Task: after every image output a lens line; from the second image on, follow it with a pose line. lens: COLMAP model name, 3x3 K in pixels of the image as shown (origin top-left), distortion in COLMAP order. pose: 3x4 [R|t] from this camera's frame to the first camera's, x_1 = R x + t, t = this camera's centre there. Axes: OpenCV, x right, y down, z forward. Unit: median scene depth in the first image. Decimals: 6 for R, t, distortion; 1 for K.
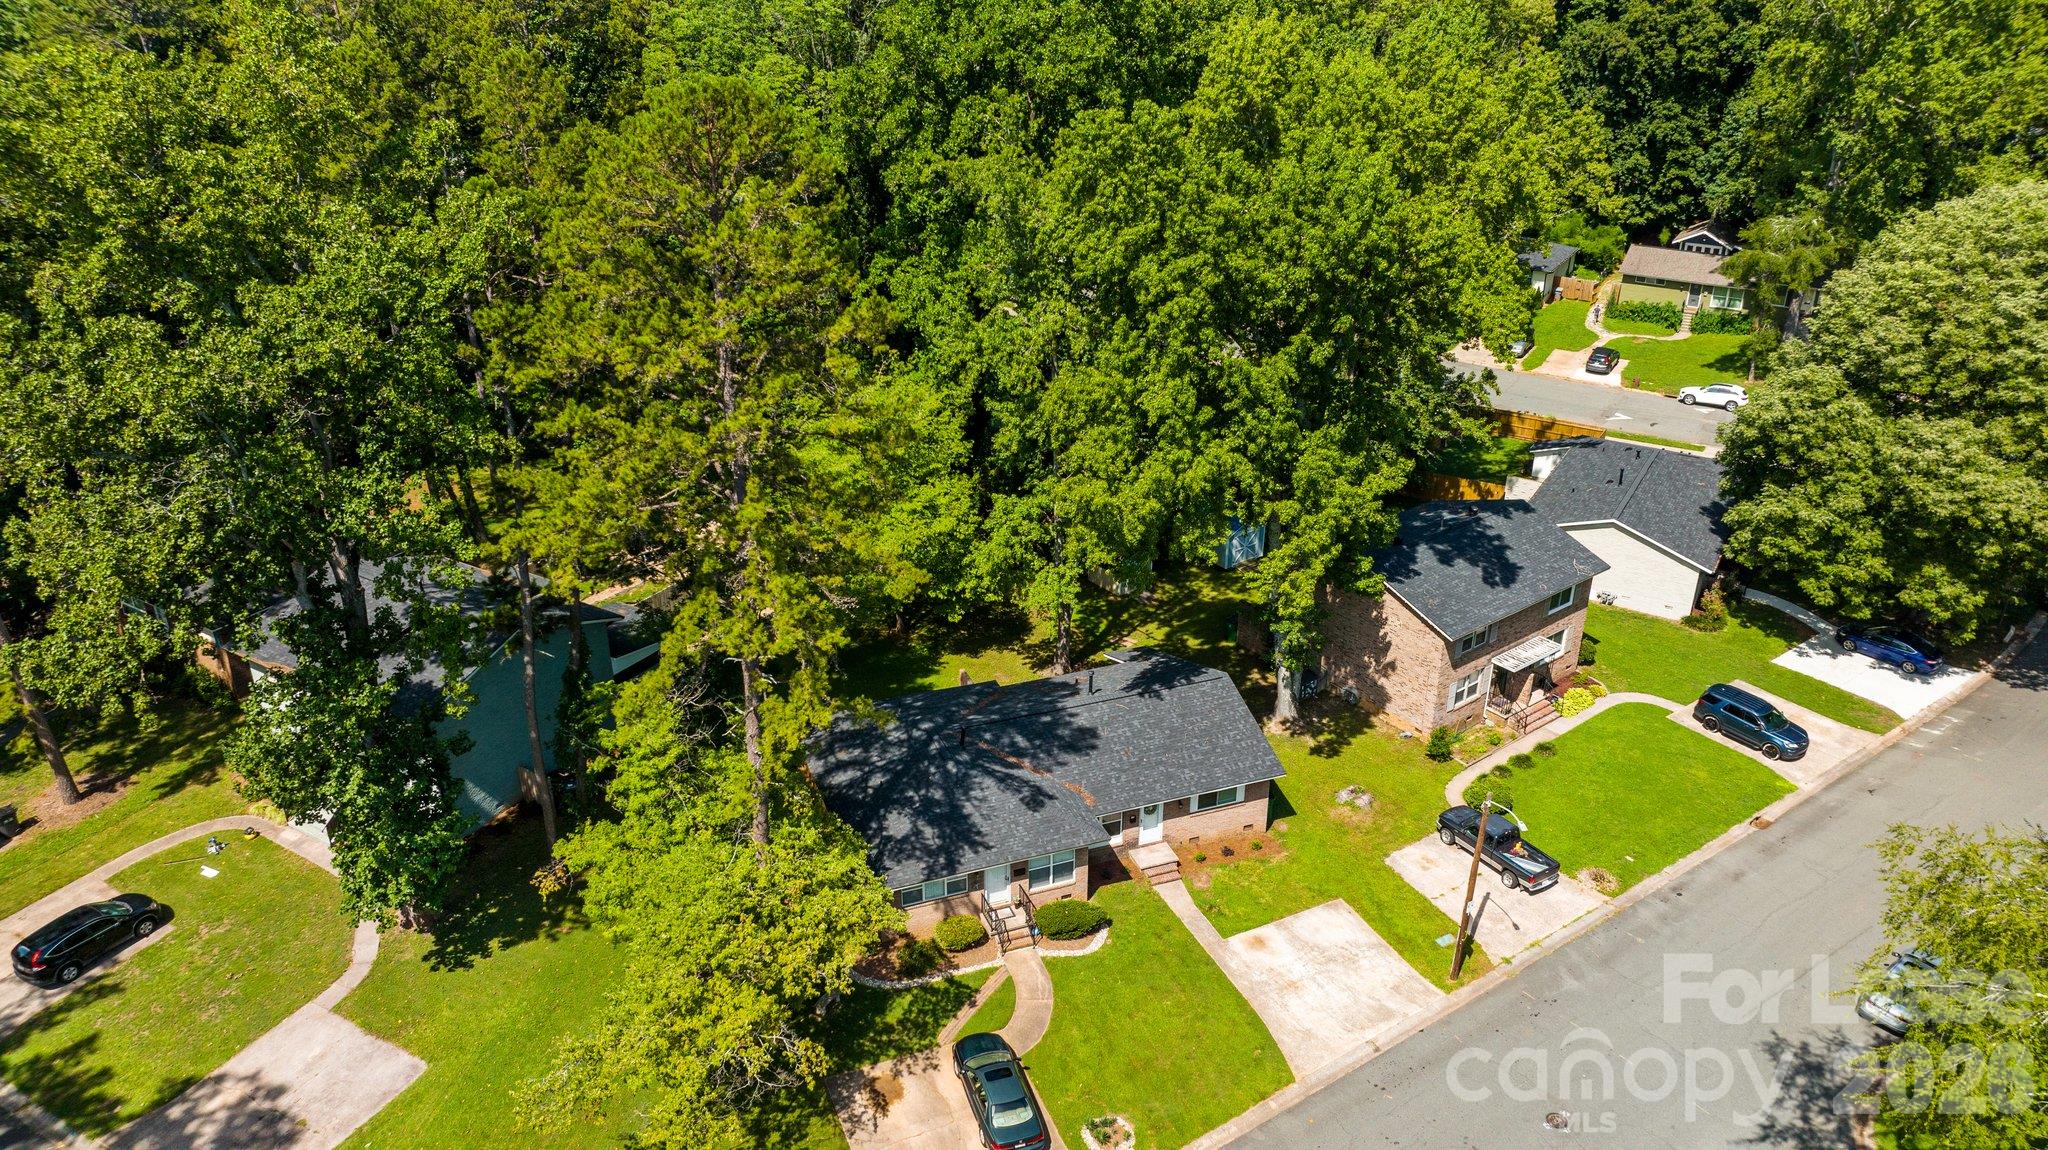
lens RADIAL K [[1441.4, 0, 1024.0], [0, 1441.4, 575.0], [0, 0, 1]] dist [-0.022252, -0.004181]
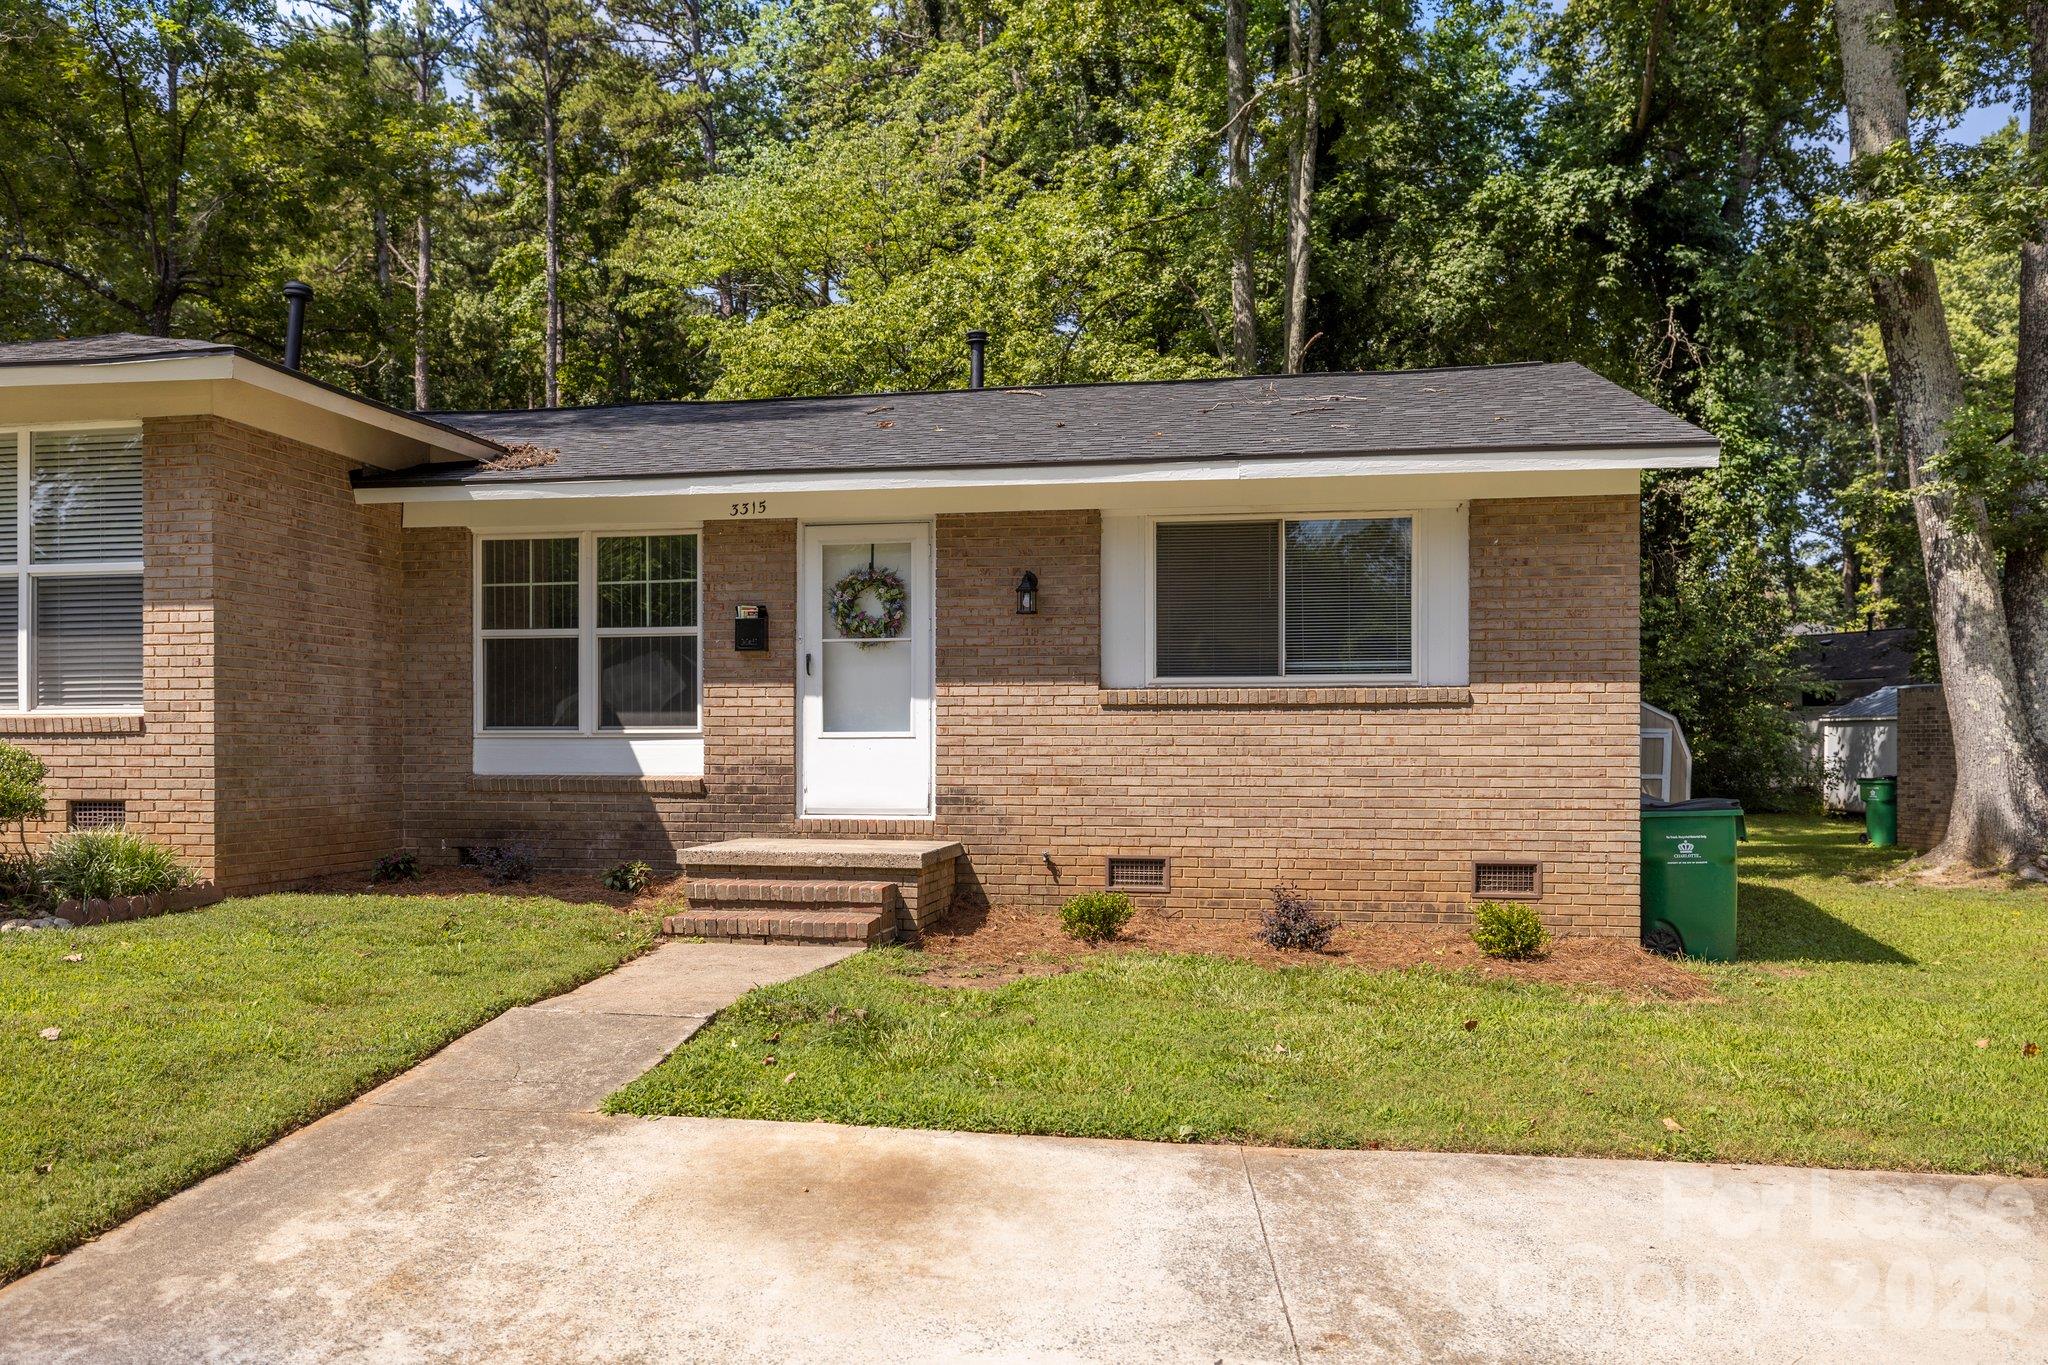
lens RADIAL K [[1552.0, 0, 1019.3], [0, 1552.0, 753.1], [0, 0, 1]] dist [-0.000136, -0.005926]
pose [[0.857544, -0.001176, -0.514409, 0.206943], [-0.218408, 0.904556, -0.366164, 0.248618], [0.465742, 0.426353, 0.775440, 0.865777]]
